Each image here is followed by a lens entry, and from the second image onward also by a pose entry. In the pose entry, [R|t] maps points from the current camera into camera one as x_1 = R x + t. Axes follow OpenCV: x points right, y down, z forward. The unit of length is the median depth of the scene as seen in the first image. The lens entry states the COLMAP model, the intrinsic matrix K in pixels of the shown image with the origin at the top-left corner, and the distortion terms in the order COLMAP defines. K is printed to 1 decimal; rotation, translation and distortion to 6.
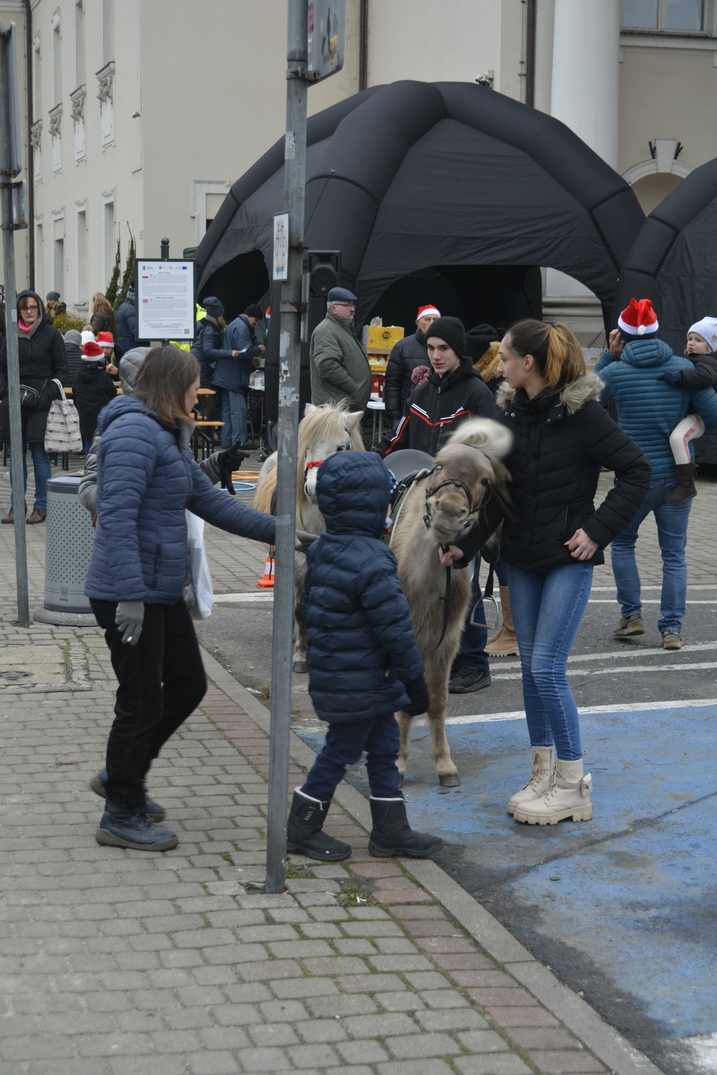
lens RADIAL K [[1918.5, 0, 358.5], [0, 1918.5, 537.5], [0, 0, 1]] dist [-0.148320, 0.074406]
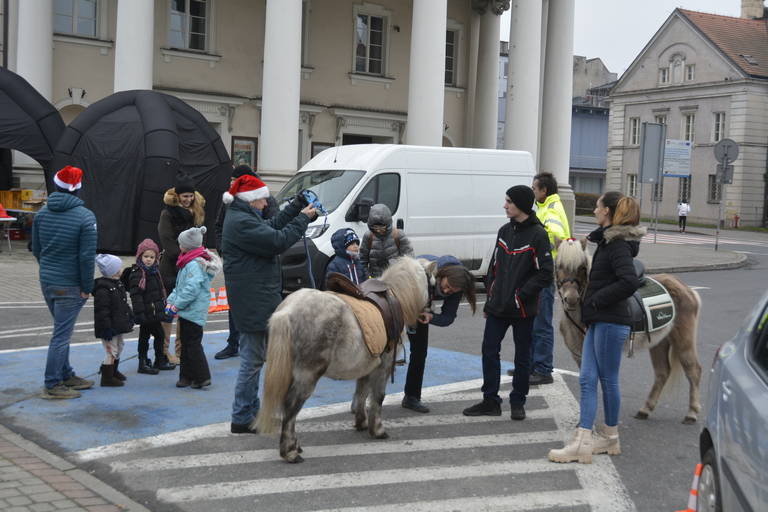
lens RADIAL K [[1003.3, 0, 384.0], [0, 1003.3, 256.0], [0, 0, 1]] dist [-0.009806, -0.014715]
pose [[0.900124, -0.004988, 0.435605, -0.011233], [0.021791, 0.999198, -0.033586, 0.014251], [-0.435089, 0.039723, 0.899511, -0.111128]]
